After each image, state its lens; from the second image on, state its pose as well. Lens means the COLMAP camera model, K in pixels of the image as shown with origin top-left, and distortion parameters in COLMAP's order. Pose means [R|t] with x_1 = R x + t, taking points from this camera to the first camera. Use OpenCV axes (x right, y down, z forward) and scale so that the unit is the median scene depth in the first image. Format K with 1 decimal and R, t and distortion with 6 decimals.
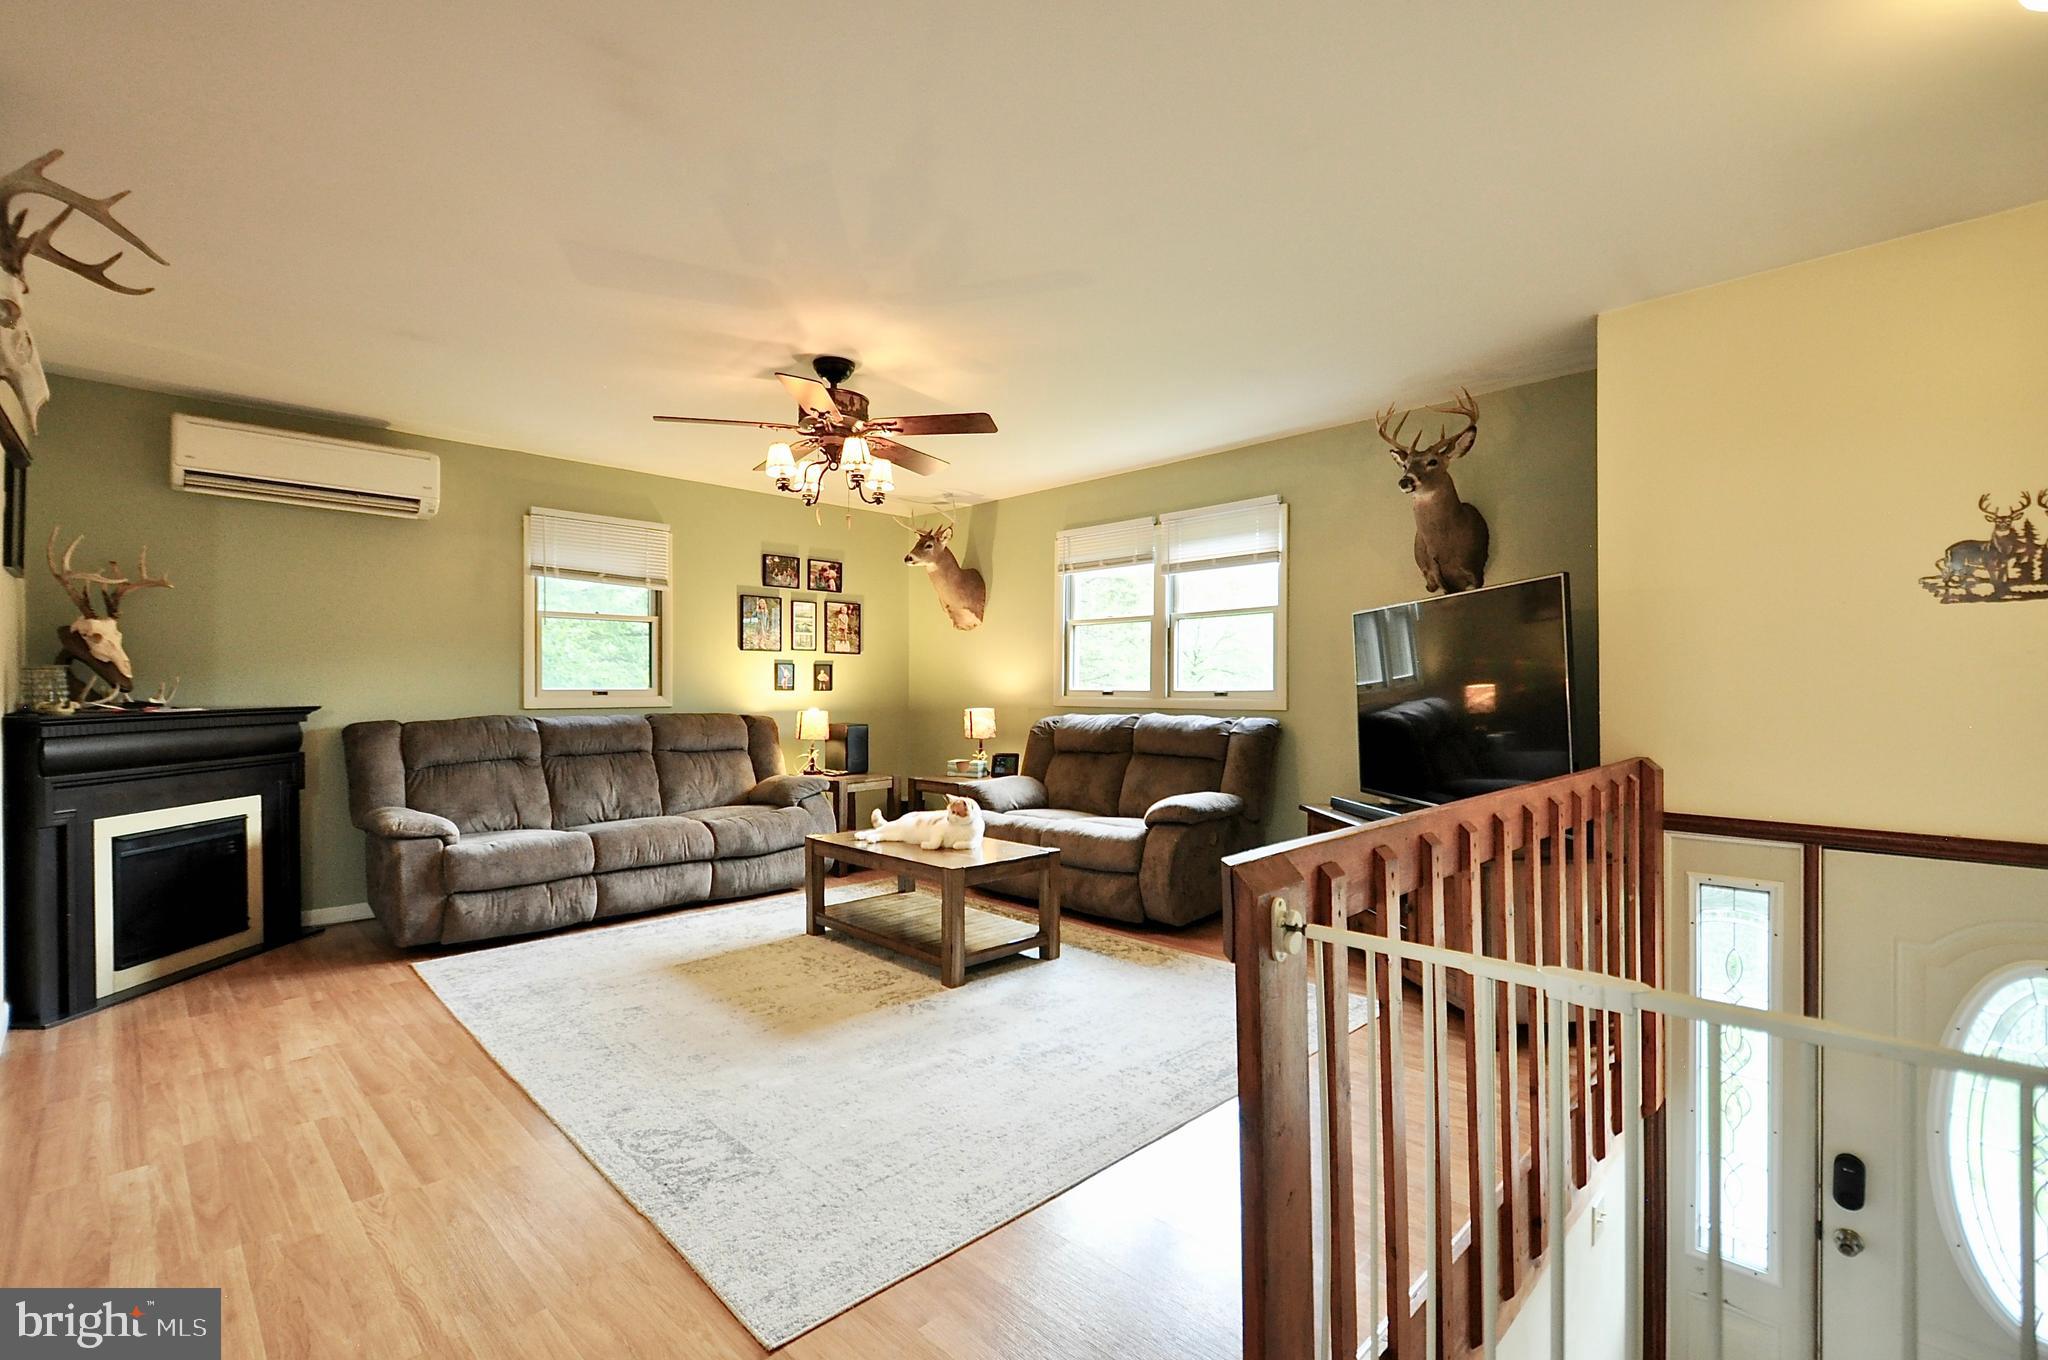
lens RADIAL K [[902.3, 0, 1013.4], [0, 902.3, 689.5], [0, 0, 1]] dist [0.005666, -0.006910]
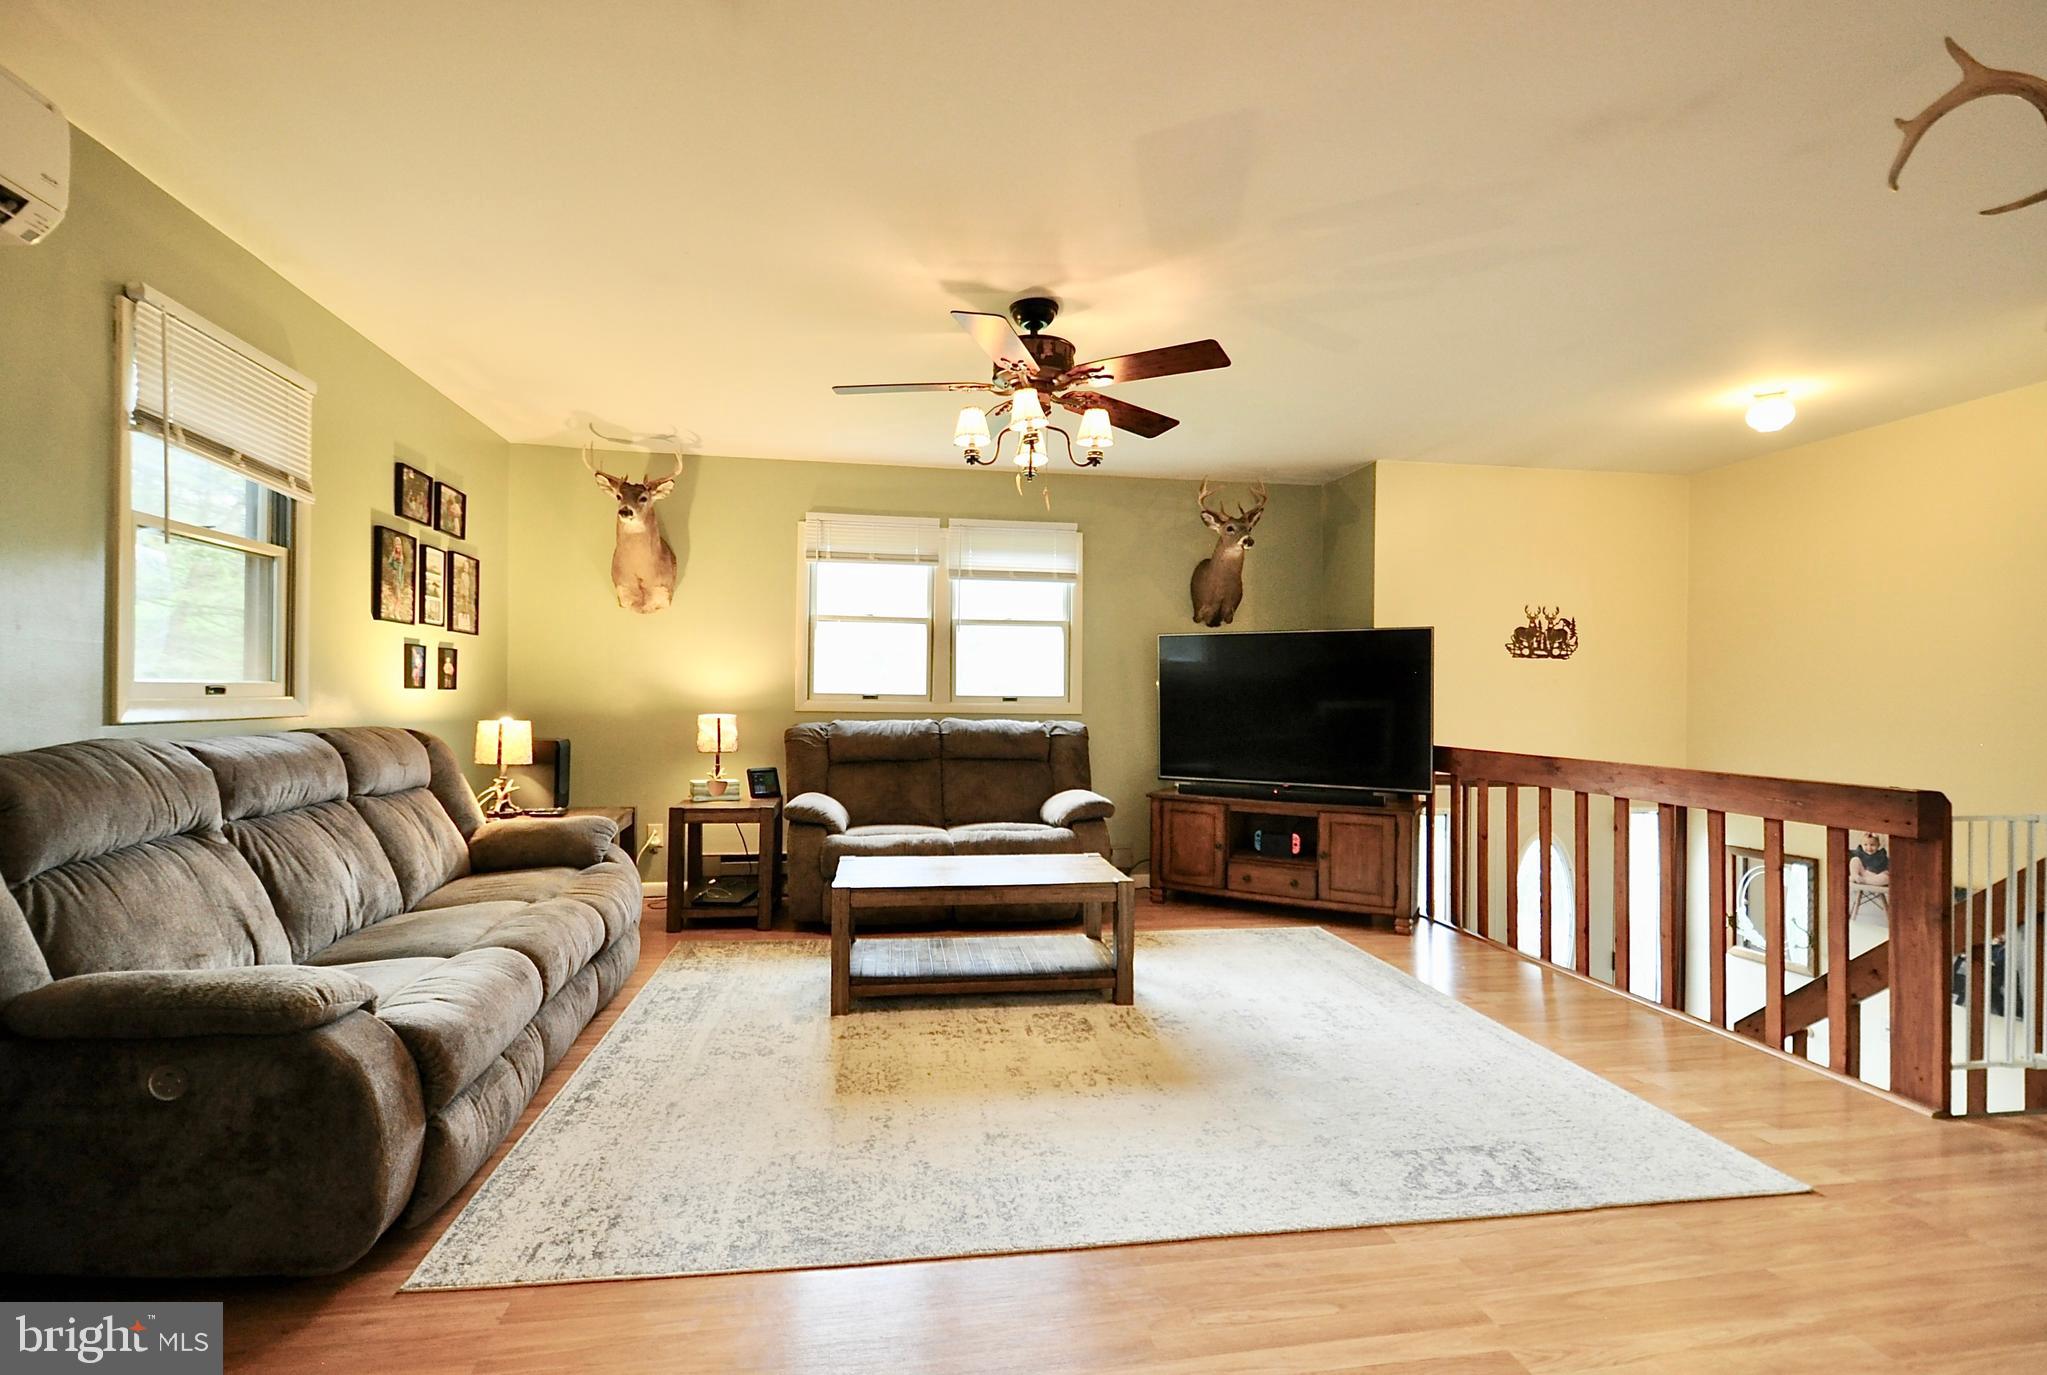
lens RADIAL K [[926.5, 0, 999.9], [0, 926.5, 697.8], [0, 0, 1]] dist [0.002992, -0.004994]
pose [[0.583764, 0.006177, 0.811900, -0.693015], [-0.012745, 0.999918, 0.001557, 0.002154], [-0.811823, -0.011257, 0.583794, 0.390557]]
